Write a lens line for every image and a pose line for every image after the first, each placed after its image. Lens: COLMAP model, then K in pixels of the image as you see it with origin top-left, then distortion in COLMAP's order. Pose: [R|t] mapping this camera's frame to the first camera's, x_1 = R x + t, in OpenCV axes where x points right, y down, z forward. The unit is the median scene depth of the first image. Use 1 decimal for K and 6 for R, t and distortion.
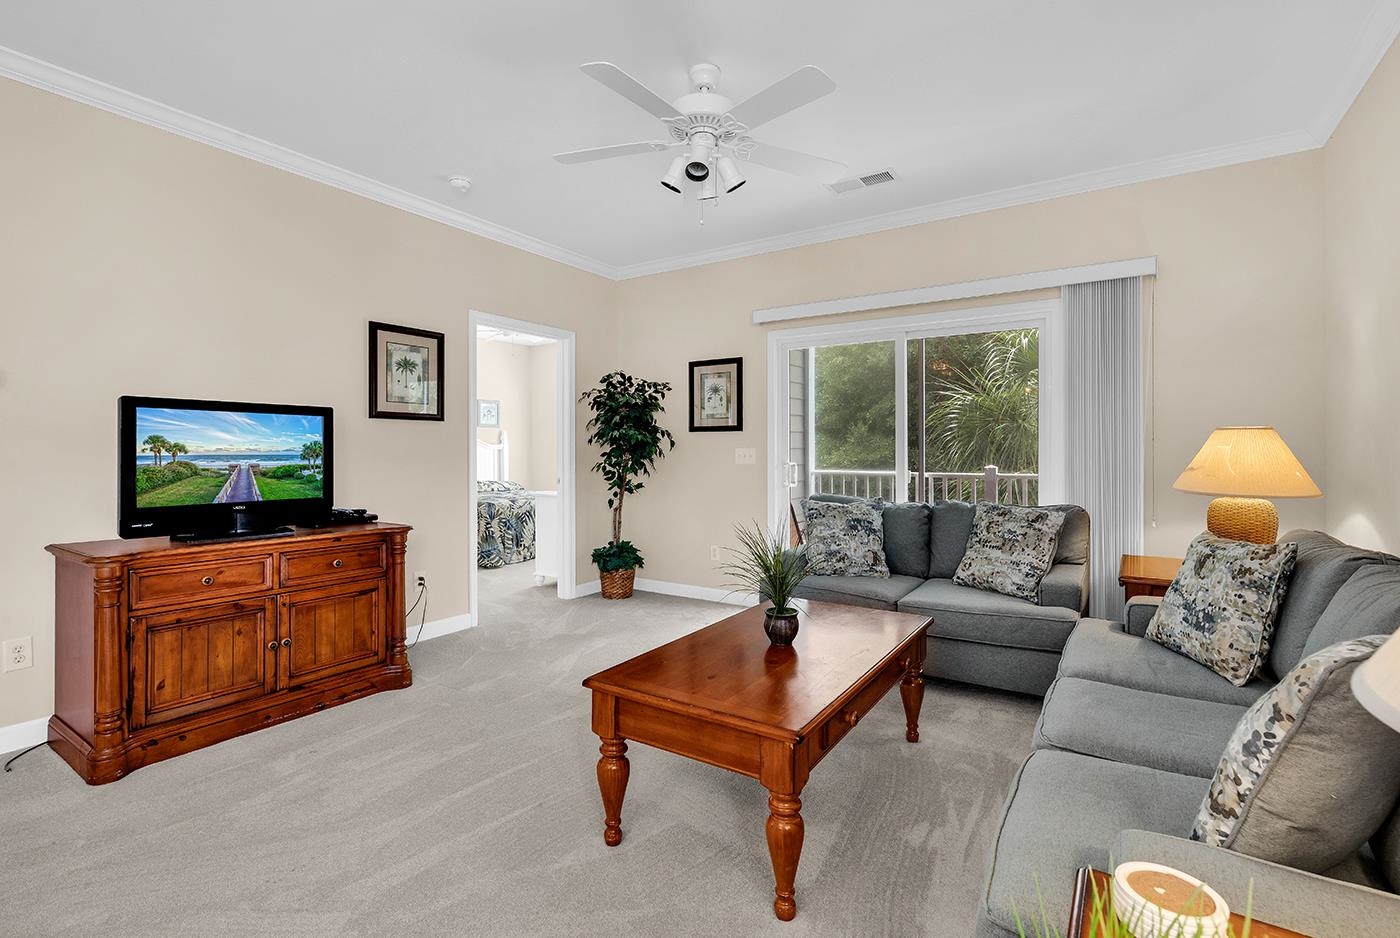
lens RADIAL K [[653.7, 0, 700.0], [0, 653.7, 469.0], [0, 0, 1]] dist [0.001239, 0.000104]
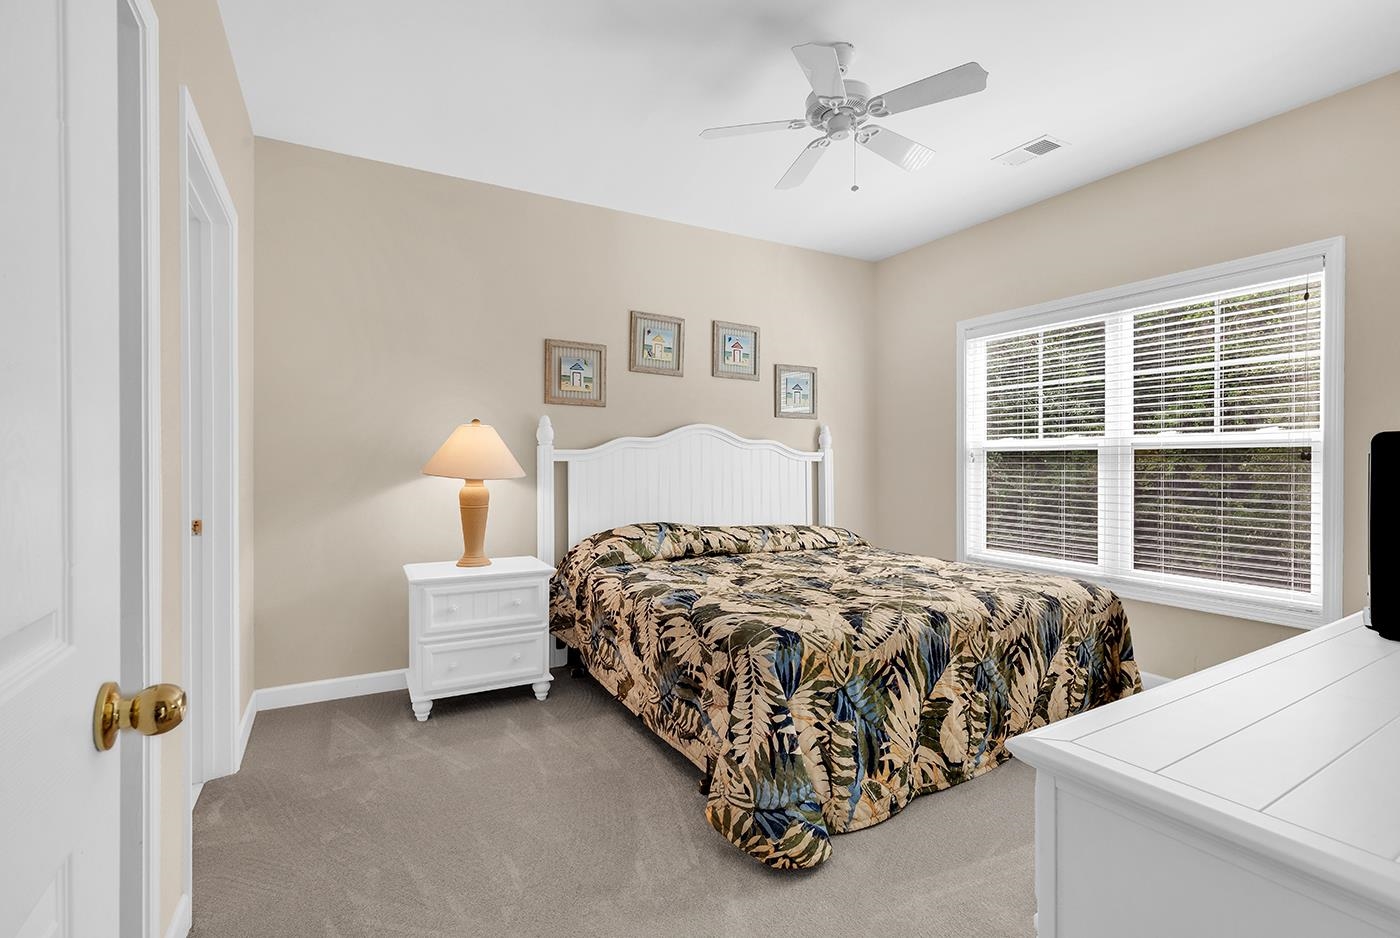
lens RADIAL K [[653.7, 0, 700.0], [0, 653.7, 469.0], [0, 0, 1]] dist [0.001239, 0.000104]
pose [[0.889342, -0.002890, -0.457233, -0.210528], [-0.005043, 0.999857, -0.016129, -0.020879], [0.457214, 0.016650, 0.889201, 0.688644]]
